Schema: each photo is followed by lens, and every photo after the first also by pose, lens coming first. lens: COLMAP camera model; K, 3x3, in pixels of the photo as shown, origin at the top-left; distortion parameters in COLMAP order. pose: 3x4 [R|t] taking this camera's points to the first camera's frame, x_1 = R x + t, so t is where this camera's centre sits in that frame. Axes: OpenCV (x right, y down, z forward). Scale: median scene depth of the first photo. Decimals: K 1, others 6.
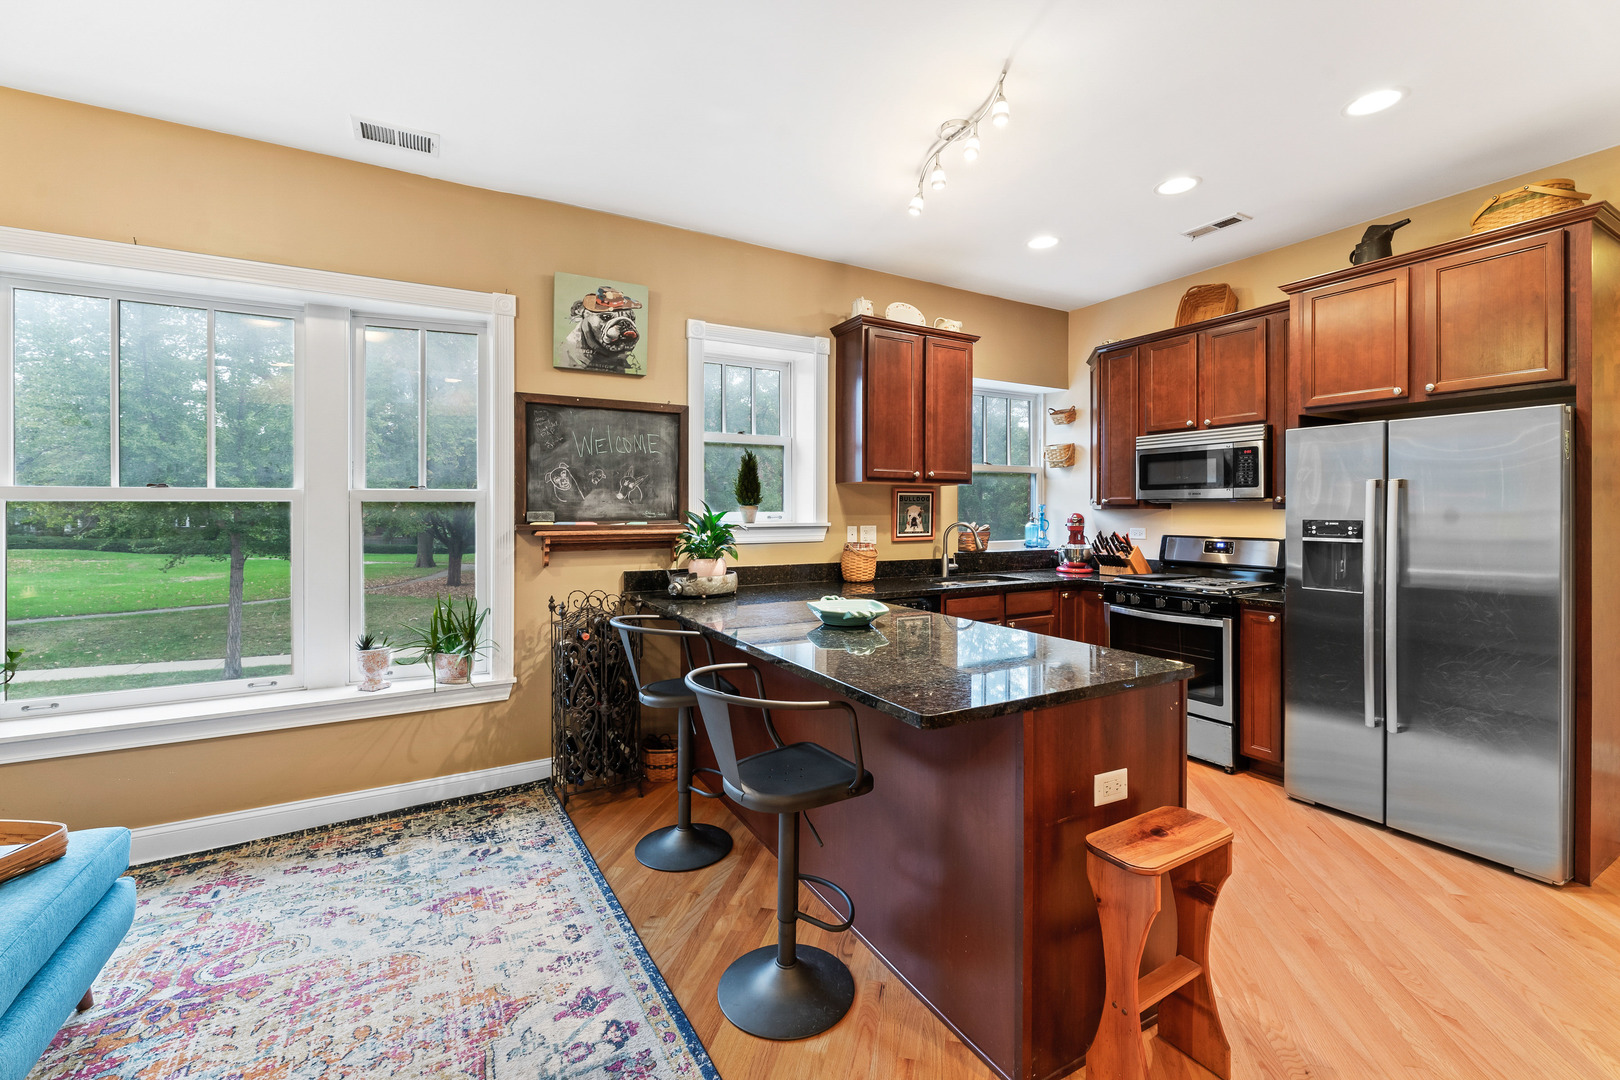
lens RADIAL K [[678.2, 0, 813.9], [0, 678.2, 504.0], [0, 0, 1]] dist [-0.002687, -0.000272]
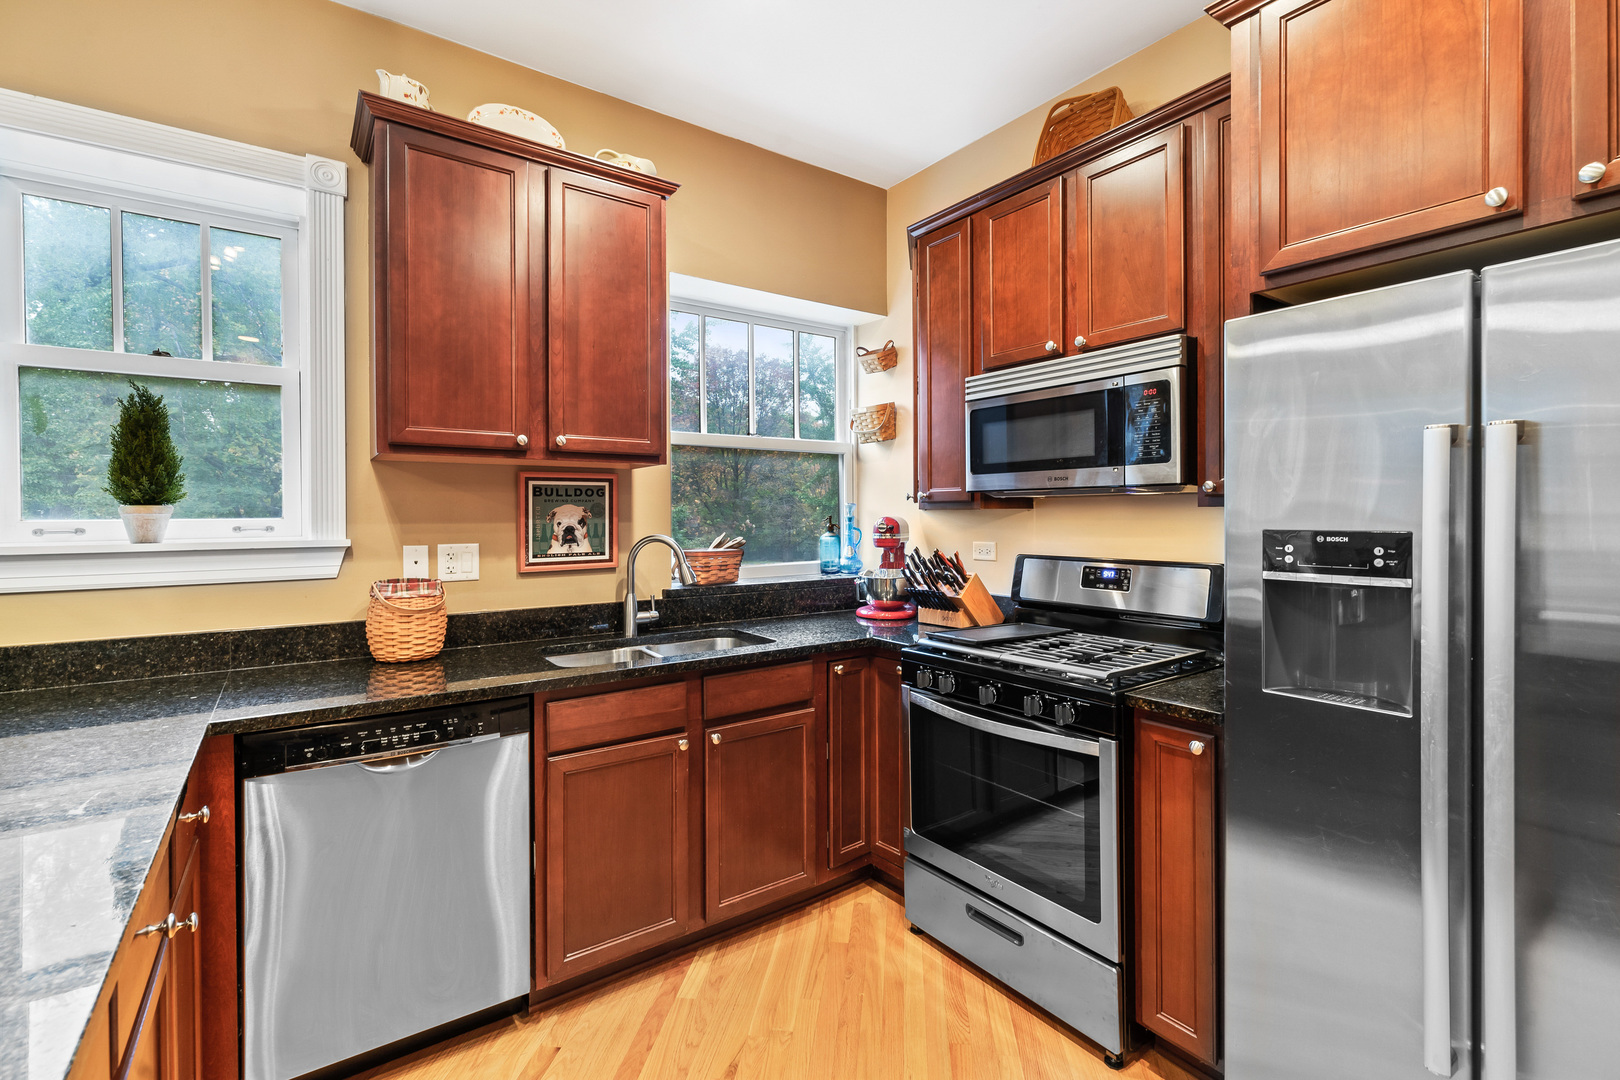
lens RADIAL K [[730.3, 0, 810.7], [0, 730.3, 508.2], [0, 0, 1]] dist [-0.000984, -0.000122]
pose [[0.994924, -0.004553, 0.100521, 0.366373], [0.004521, 0.999990, 0.000553, 0.007473], [-0.100523, -0.000096, 0.994935, 0.532877]]
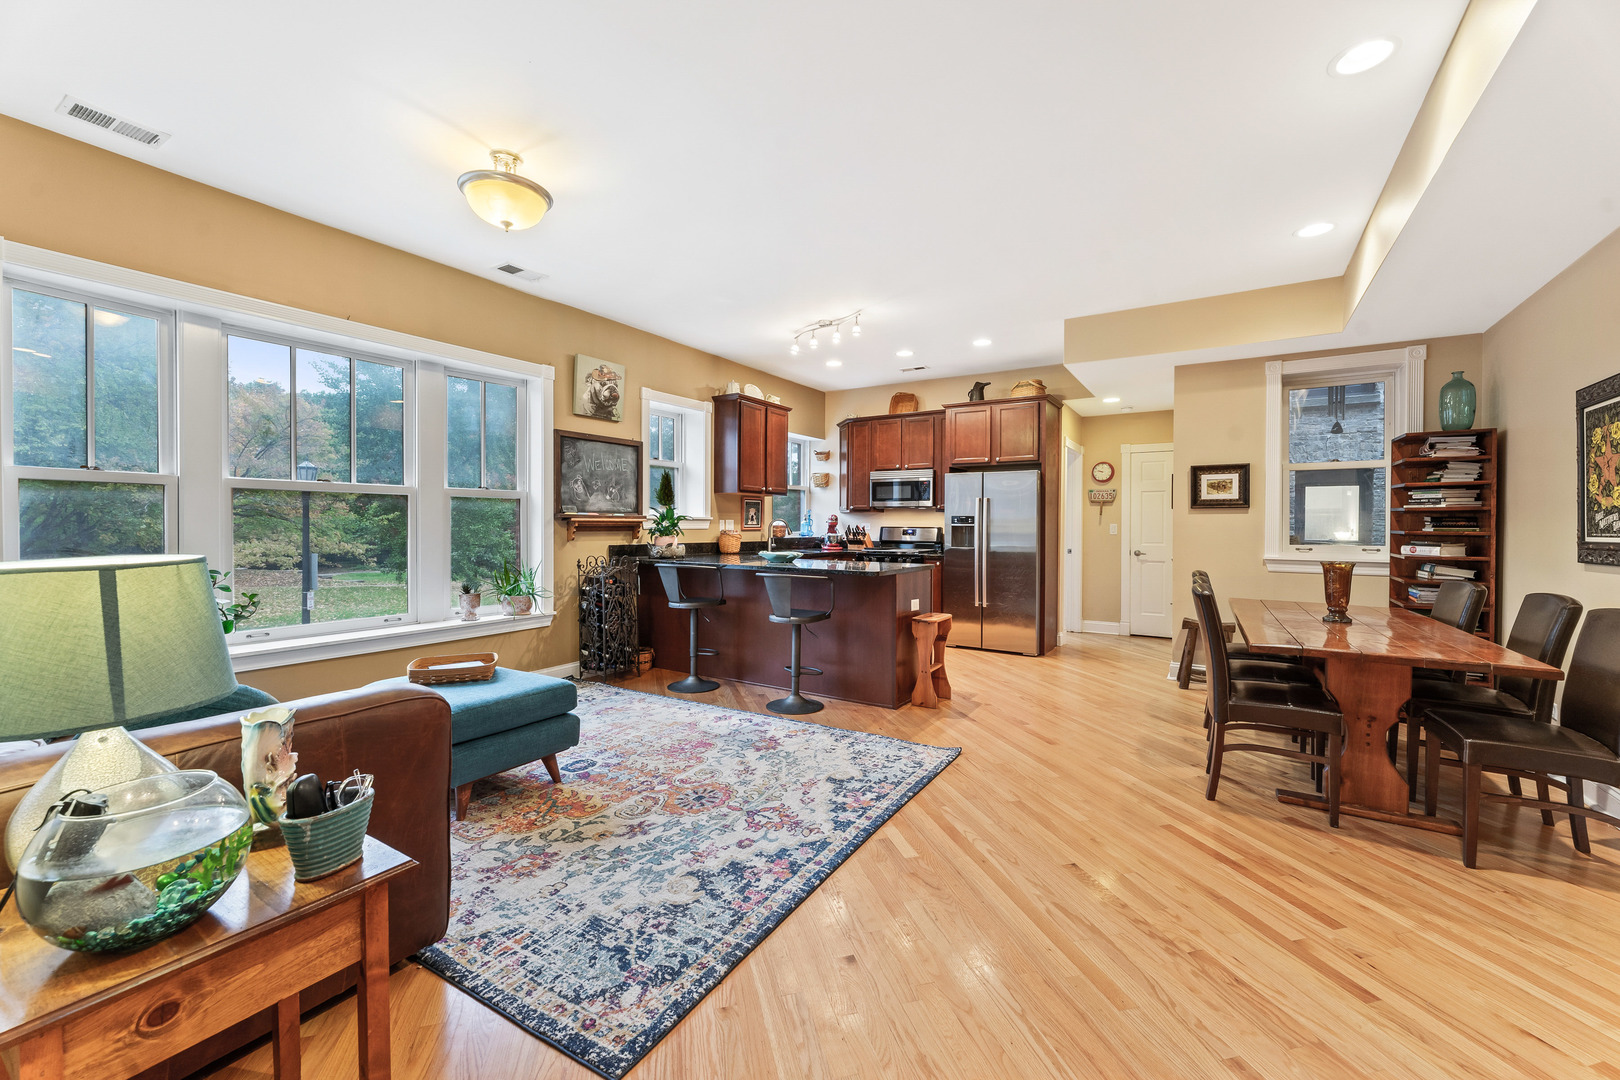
lens RADIAL K [[646.6, 0, 811.4], [0, 646.6, 509.1], [0, 0, 1]] dist [0.000915, 0.000029]
pose [[0.885682, 0.016434, 0.464001, -0.582869], [-0.010721, 0.999831, -0.014946, 0.034252], [-0.464168, 0.008263, 0.885709, -0.571732]]
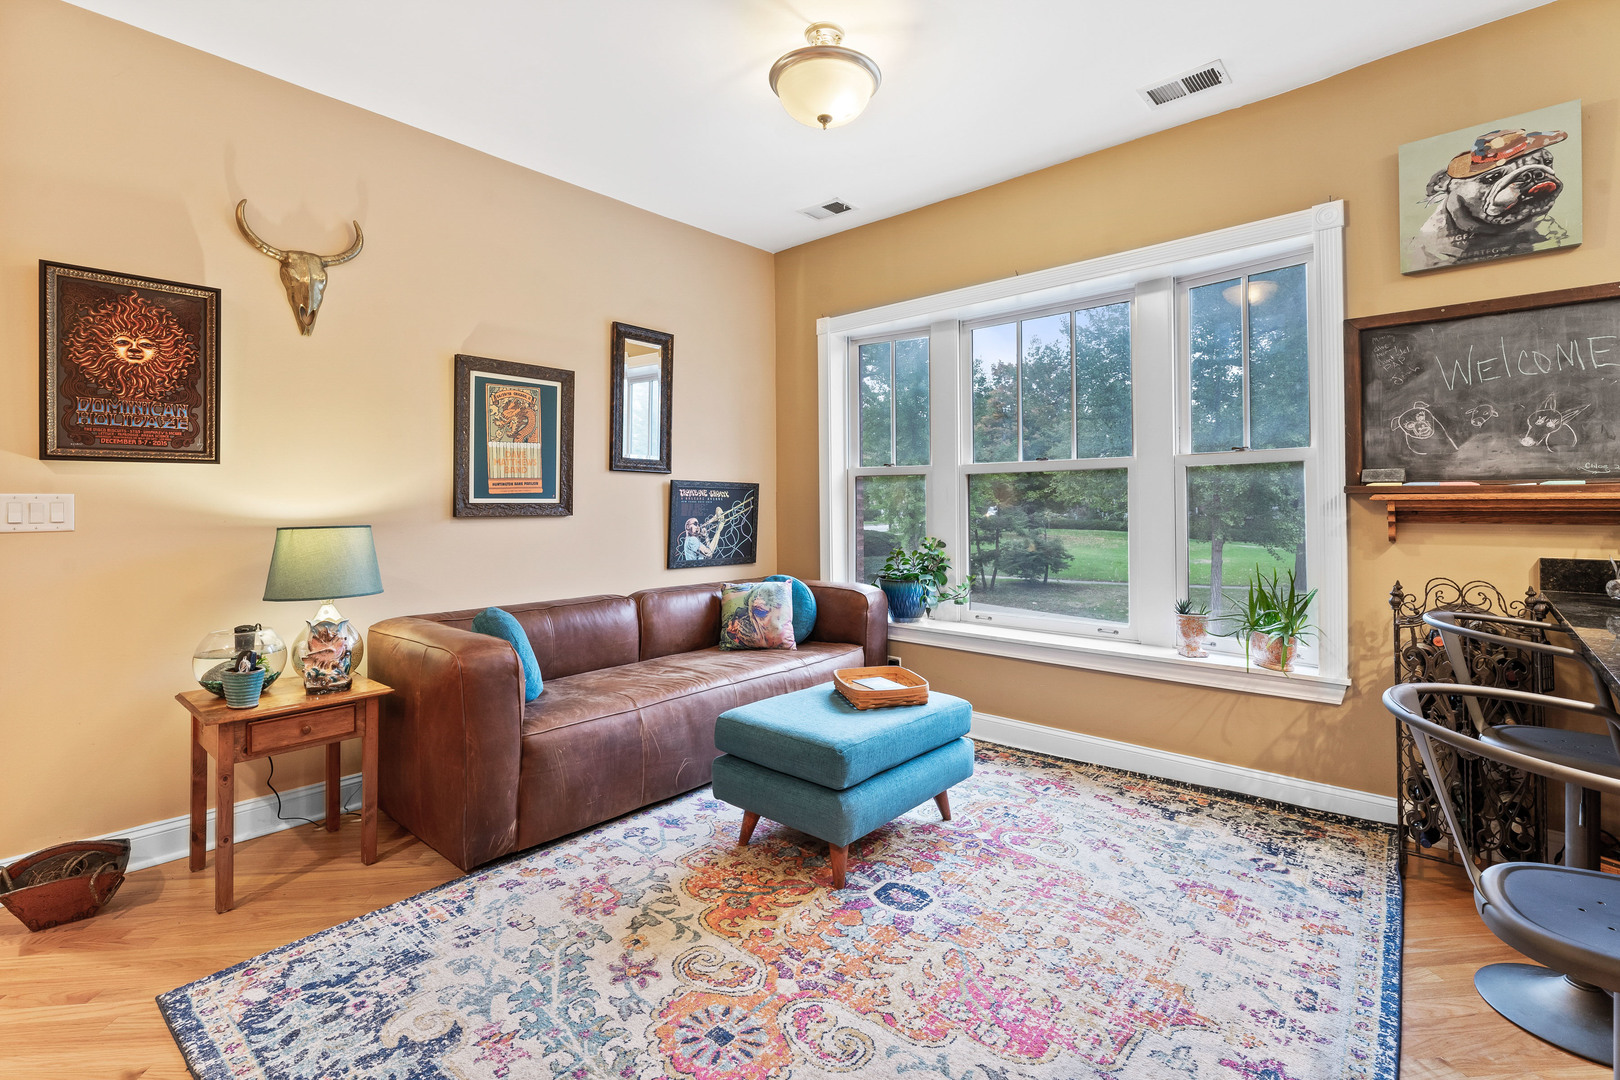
lens RADIAL K [[729.7, 0, 818.4], [0, 729.7, 491.7], [0, 0, 1]] dist [-0.001024, -0.000309]
pose [[0.324340, -0.016830, -0.945791, 0.159243], [0.011914, 0.999835, -0.013706, 0.039173], [0.945866, -0.006823, 0.324487, 0.132190]]
